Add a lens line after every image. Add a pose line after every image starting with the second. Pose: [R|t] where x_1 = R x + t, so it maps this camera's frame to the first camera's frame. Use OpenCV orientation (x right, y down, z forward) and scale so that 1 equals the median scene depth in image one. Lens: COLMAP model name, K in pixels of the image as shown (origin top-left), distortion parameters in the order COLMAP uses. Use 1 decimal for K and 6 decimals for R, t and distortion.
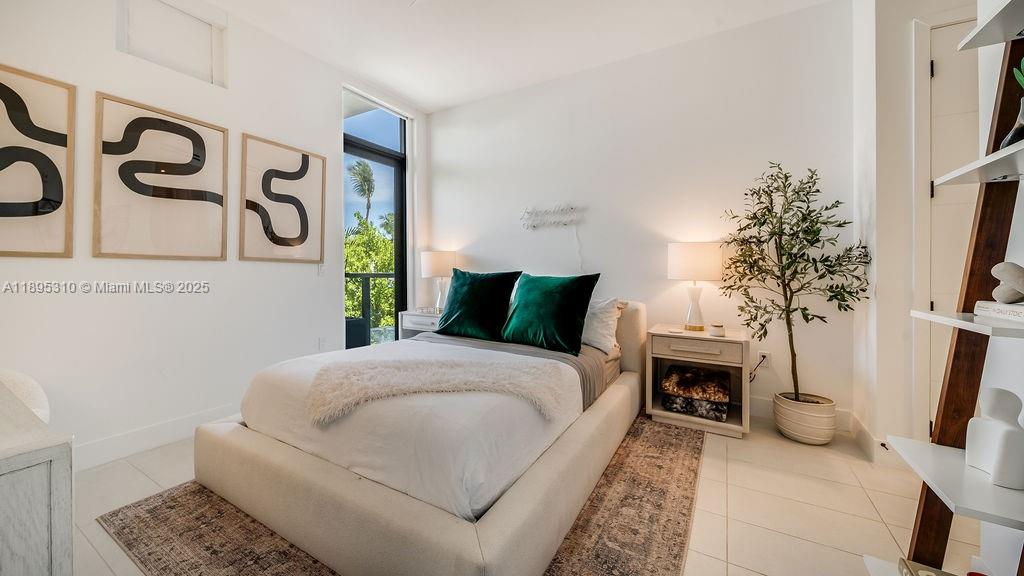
lens RADIAL K [[367.9, 0, 512.0], [0, 367.9, 288.0], [0, 0, 1]] dist [-0.000293, -0.000060]
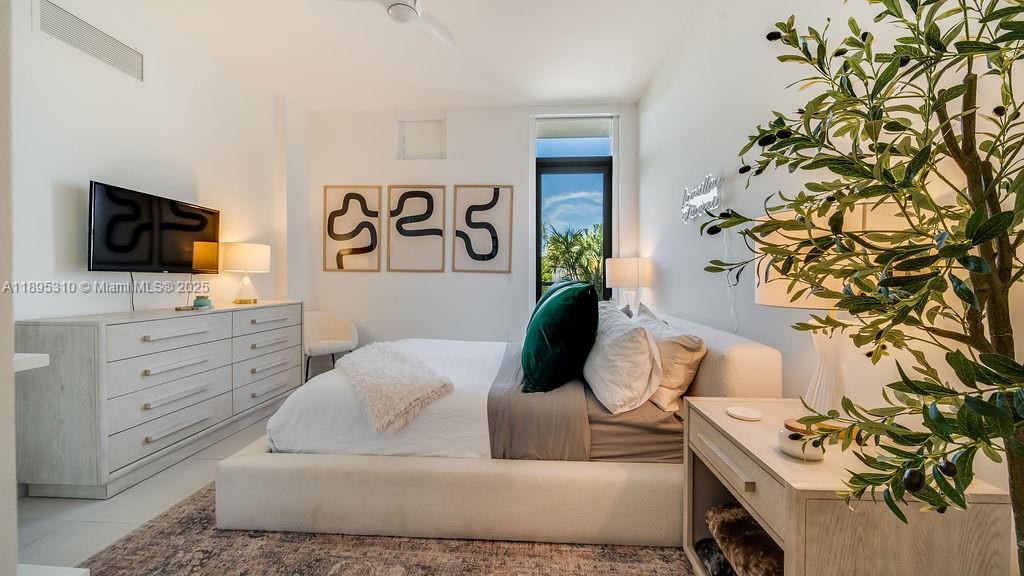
lens RADIAL K [[394.1, 0, 512.0], [0, 394.1, 288.0], [0, 0, 1]] dist [0.000735, 0.000009]
pose [[0.440095, 0.016160, -0.897806, 0.782100], [-0.048622, 0.998800, -0.005856, -0.014904], [0.896634, 0.046230, 0.440352, 0.535728]]
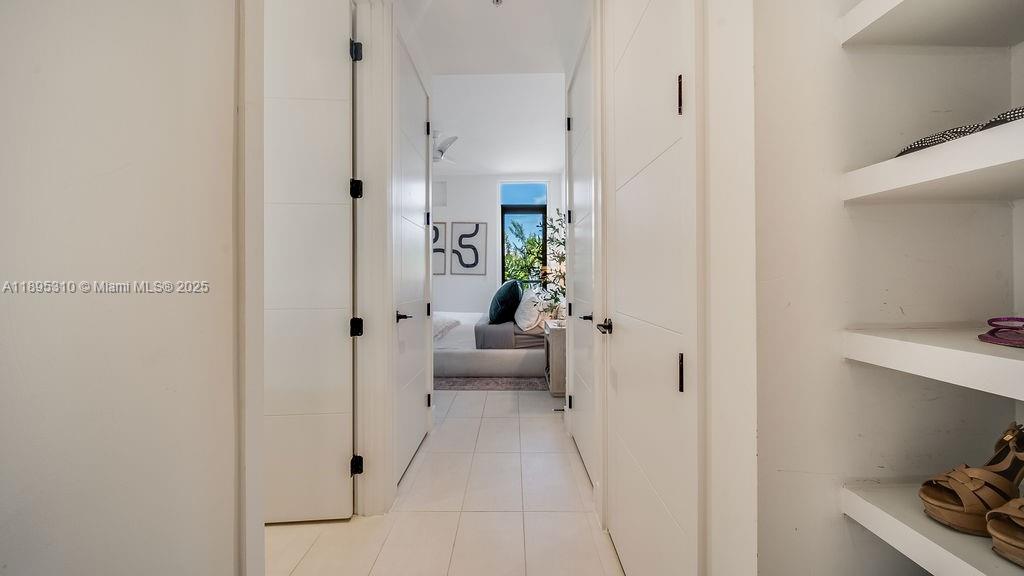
lens RADIAL K [[394.1, 0, 512.0], [0, 394.1, 288.0], [0, 0, 1]] dist [0.000735, 0.000009]
pose [[0.485157, 0.015047, -0.874297, 1.733878], [-0.044211, 0.998995, -0.007340, 0.012868], [0.873309, 0.042214, 0.485335, 0.107881]]
